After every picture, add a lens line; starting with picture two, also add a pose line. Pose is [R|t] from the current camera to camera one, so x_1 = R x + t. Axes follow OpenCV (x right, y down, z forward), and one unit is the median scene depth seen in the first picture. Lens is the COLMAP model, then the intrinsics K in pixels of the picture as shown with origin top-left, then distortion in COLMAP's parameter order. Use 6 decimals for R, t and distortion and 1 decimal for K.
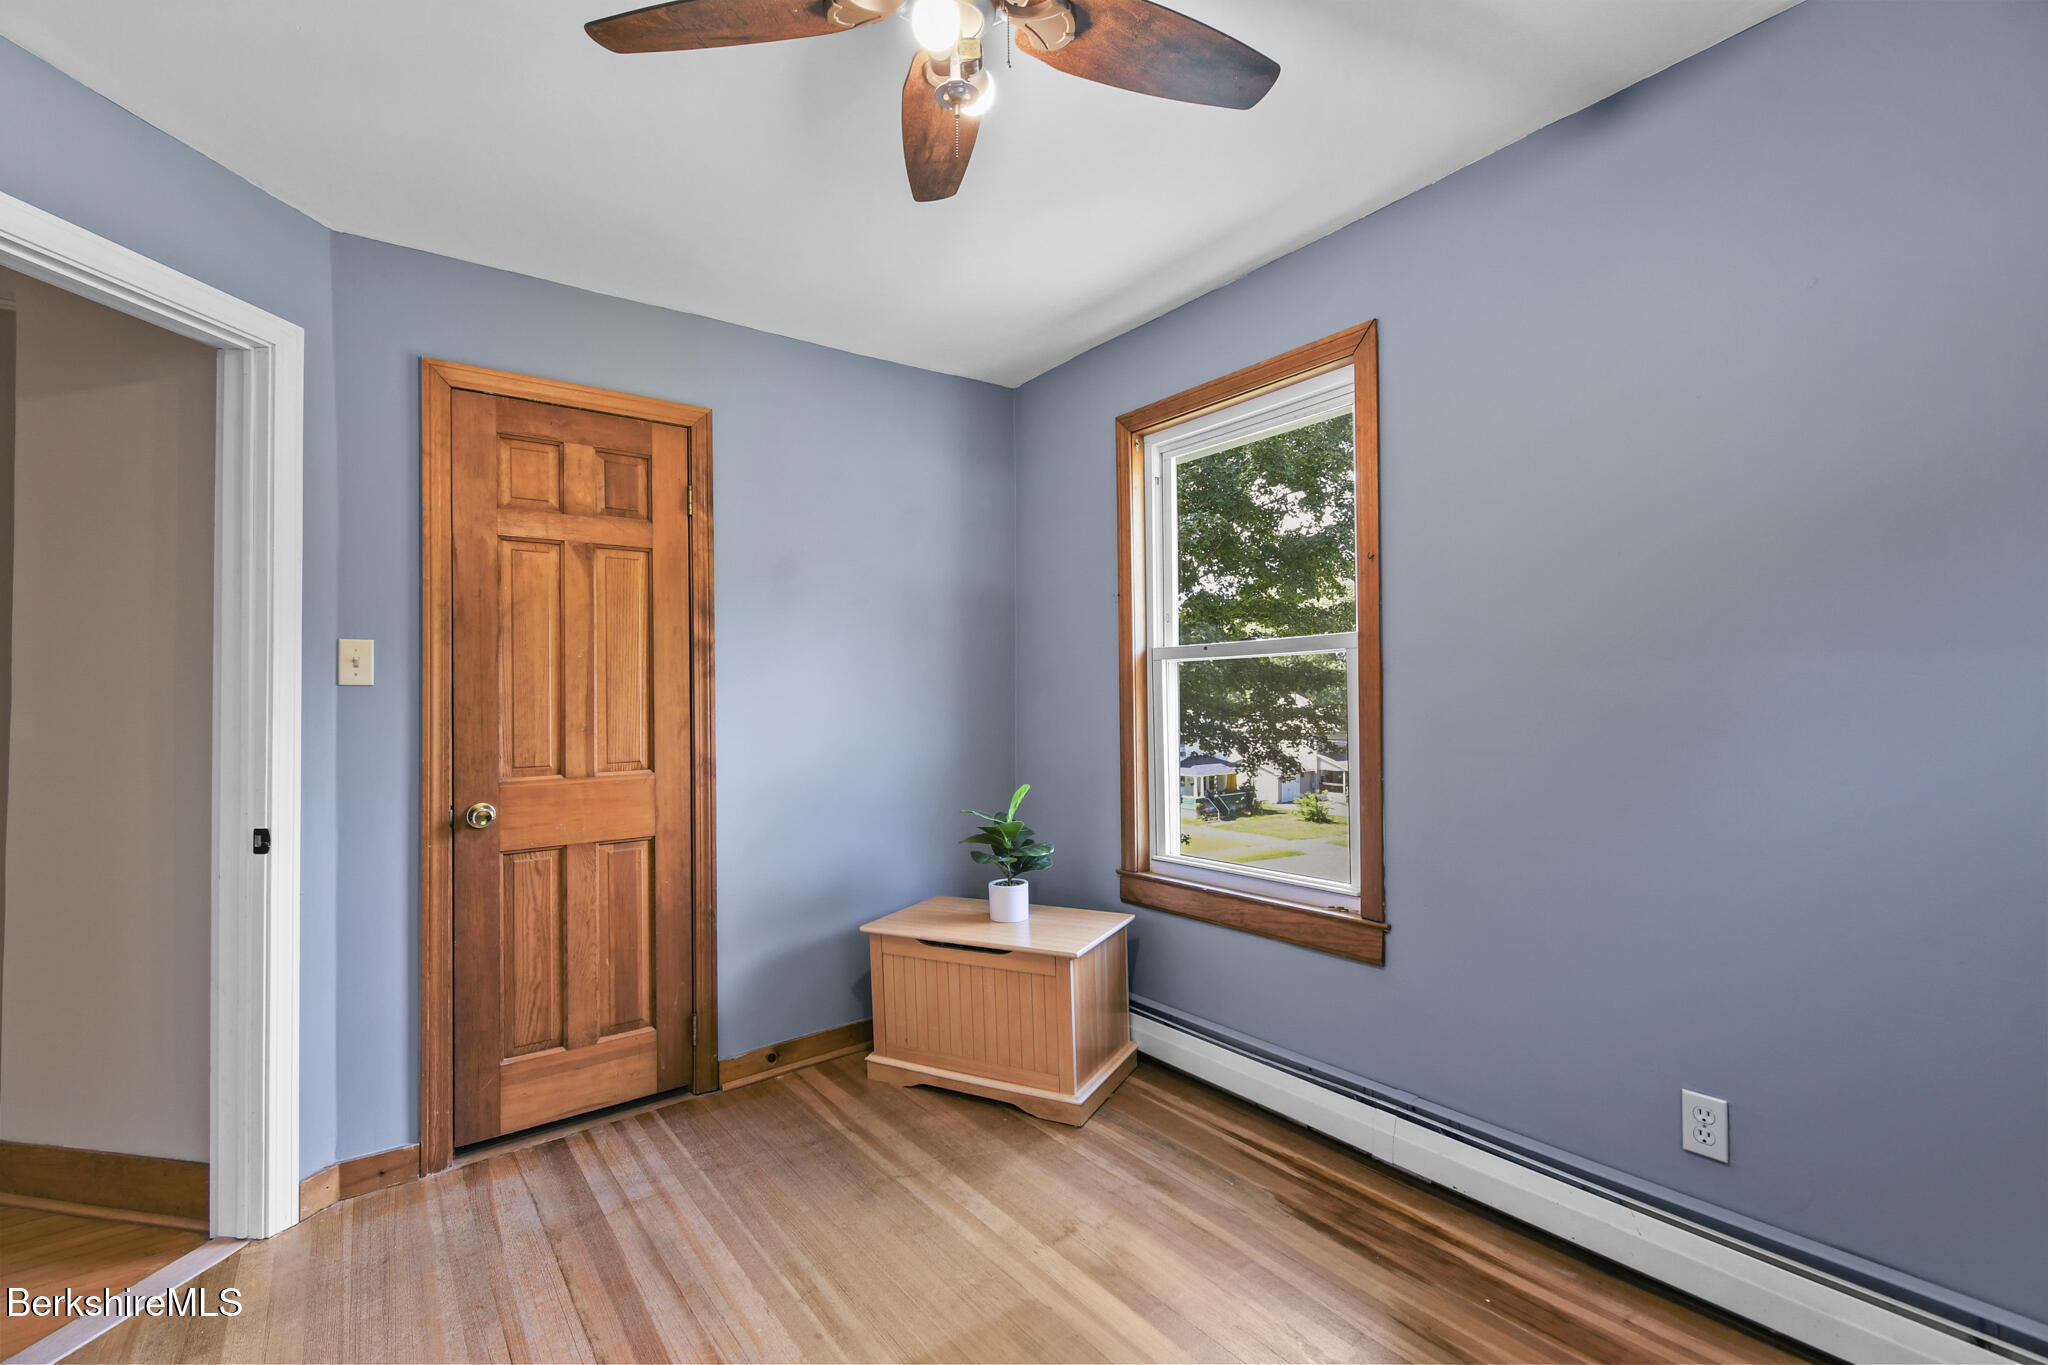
lens RADIAL K [[957.6, 0, 1028.8], [0, 957.6, 681.5], [0, 0, 1]] dist [0.000842, -0.000436]
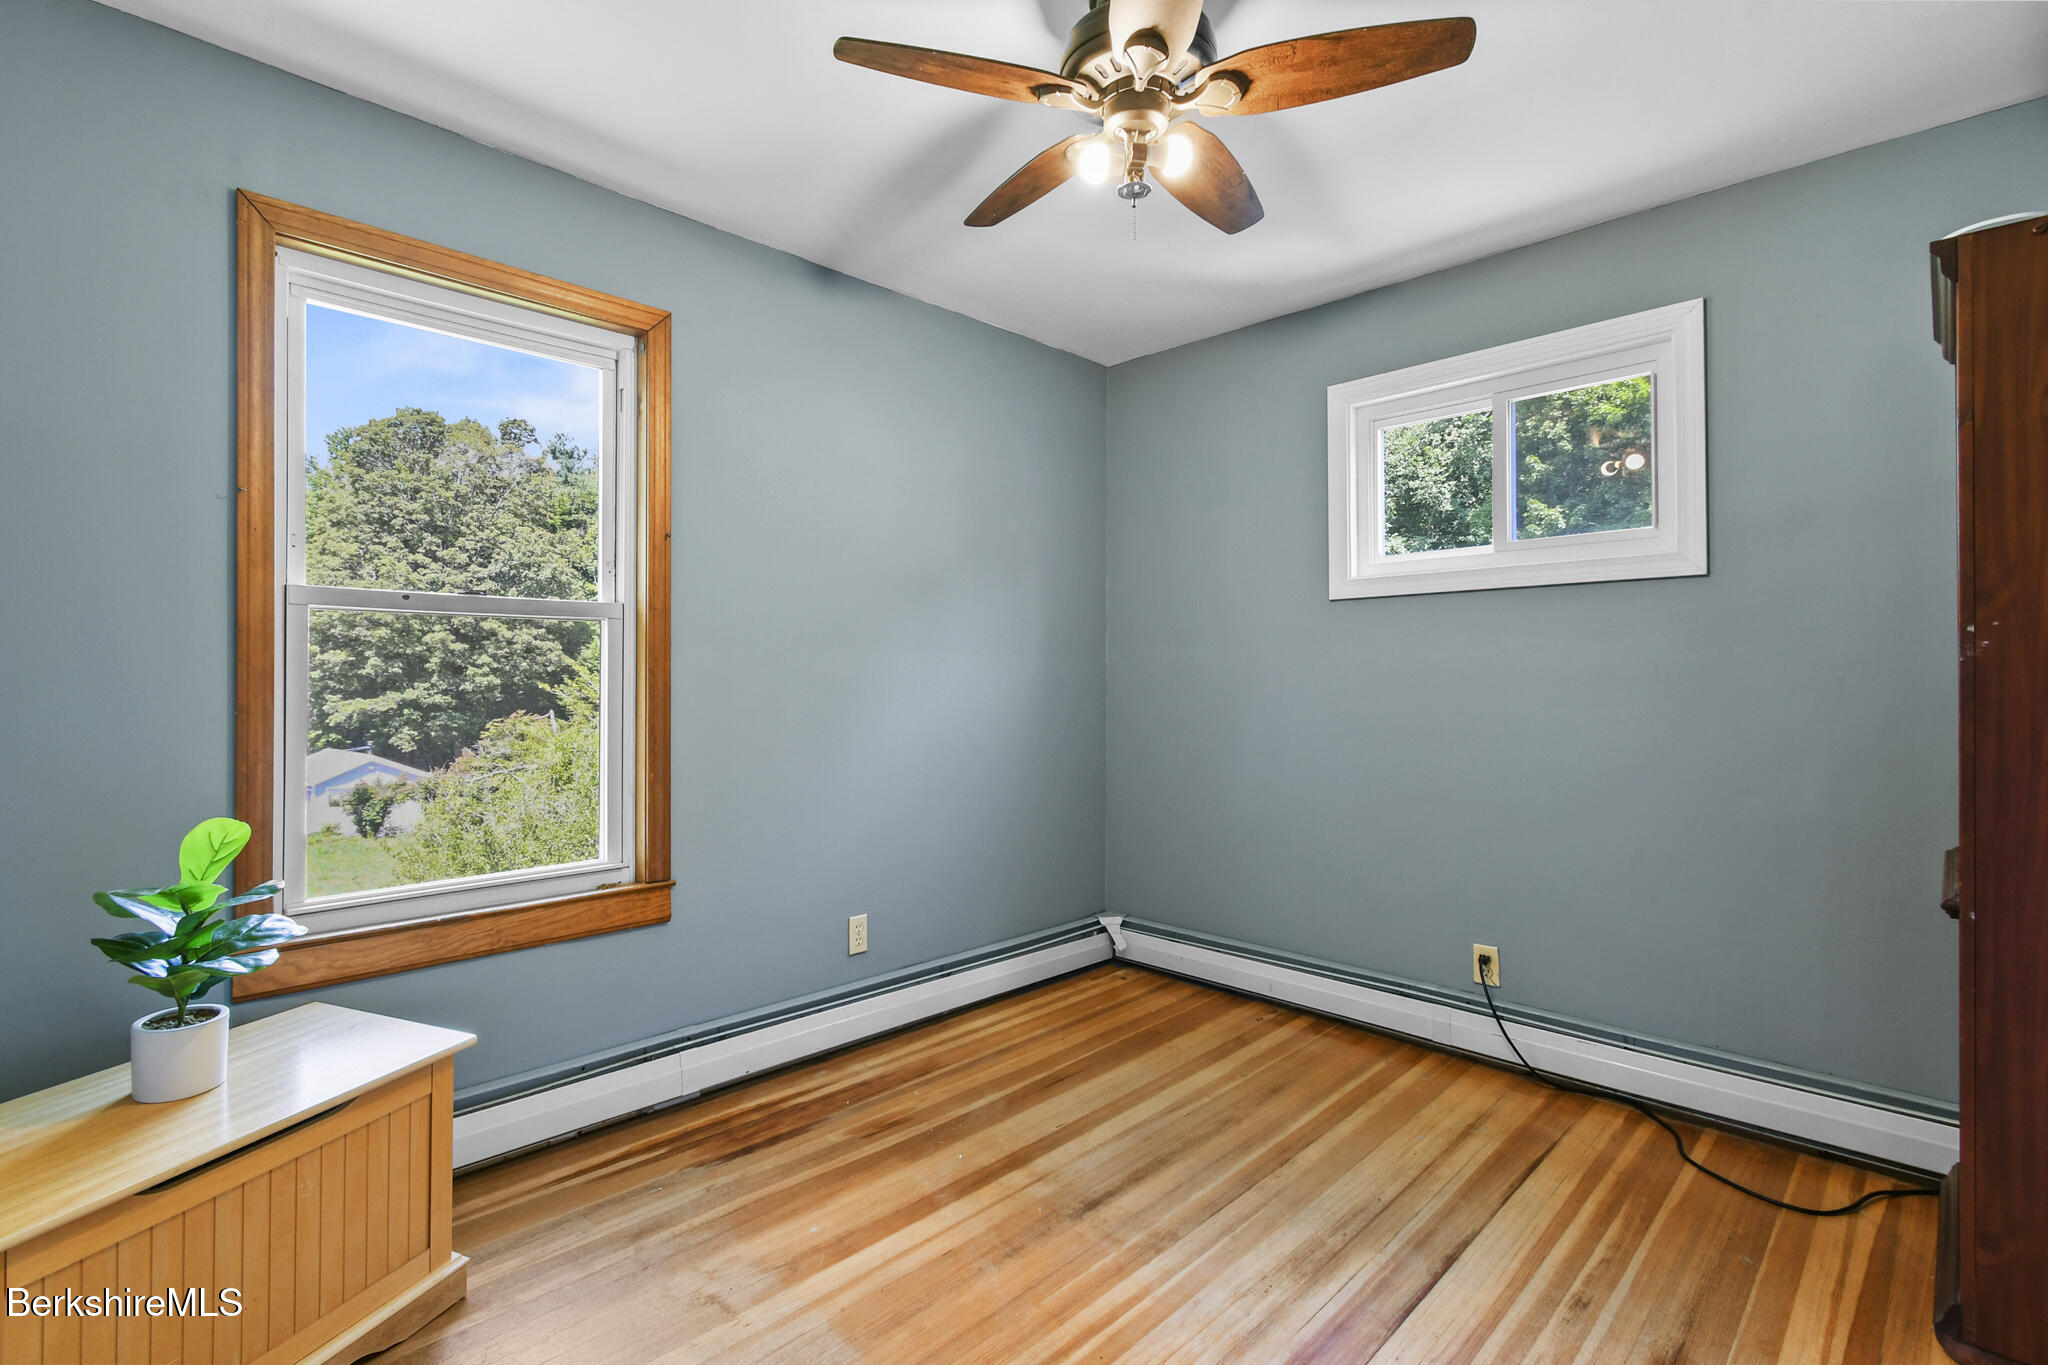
lens RADIAL K [[957.6, 0, 1028.8], [0, 957.6, 681.5], [0, 0, 1]] dist [0.000842, -0.000436]
pose [[-0.195892, 0.014263, 0.980522, -0.795034], [-0.011441, 0.999793, -0.016829, 0.046338], [-0.980559, -0.014515, -0.195688, 0.860500]]
